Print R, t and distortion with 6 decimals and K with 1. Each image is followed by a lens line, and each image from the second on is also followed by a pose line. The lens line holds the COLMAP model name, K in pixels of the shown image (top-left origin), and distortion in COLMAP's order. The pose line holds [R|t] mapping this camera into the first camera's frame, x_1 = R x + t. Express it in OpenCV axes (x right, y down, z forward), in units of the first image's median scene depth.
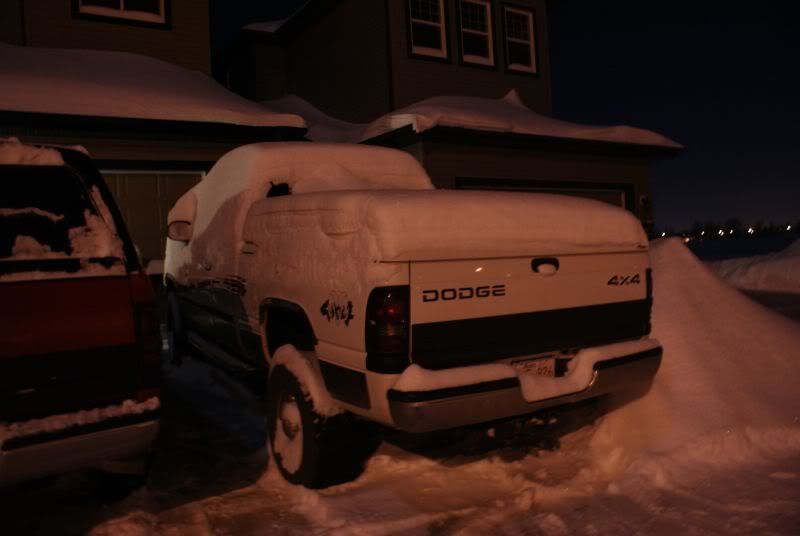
lens RADIAL K [[616.1, 0, 400.5], [0, 616.1, 268.7], [0, 0, 1]] dist [-0.071253, 0.015472]
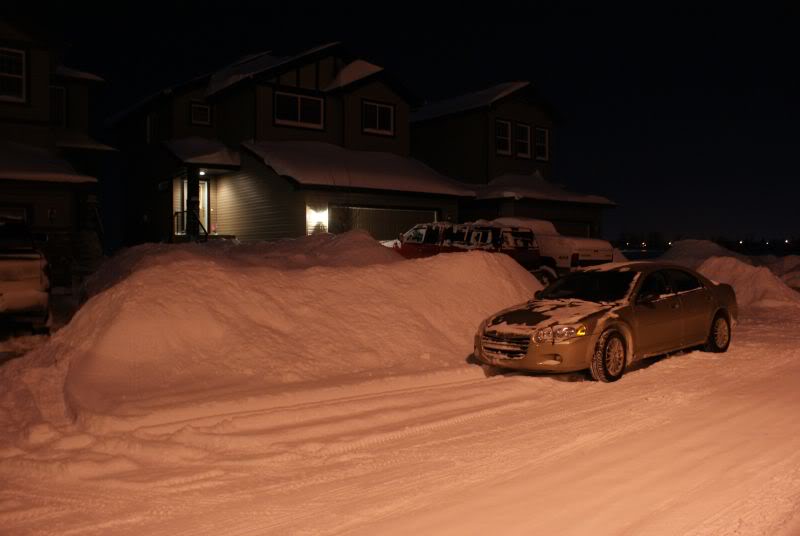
lens RADIAL K [[616.1, 0, 399.5], [0, 616.1, 266.6], [0, 0, 1]] dist [-0.071253, 0.015472]
pose [[0.992801, 0.051620, 0.108085, -0.692534], [-0.051764, 0.998658, -0.001474, 0.073911], [-0.108016, -0.004131, 0.994141, -1.407567]]
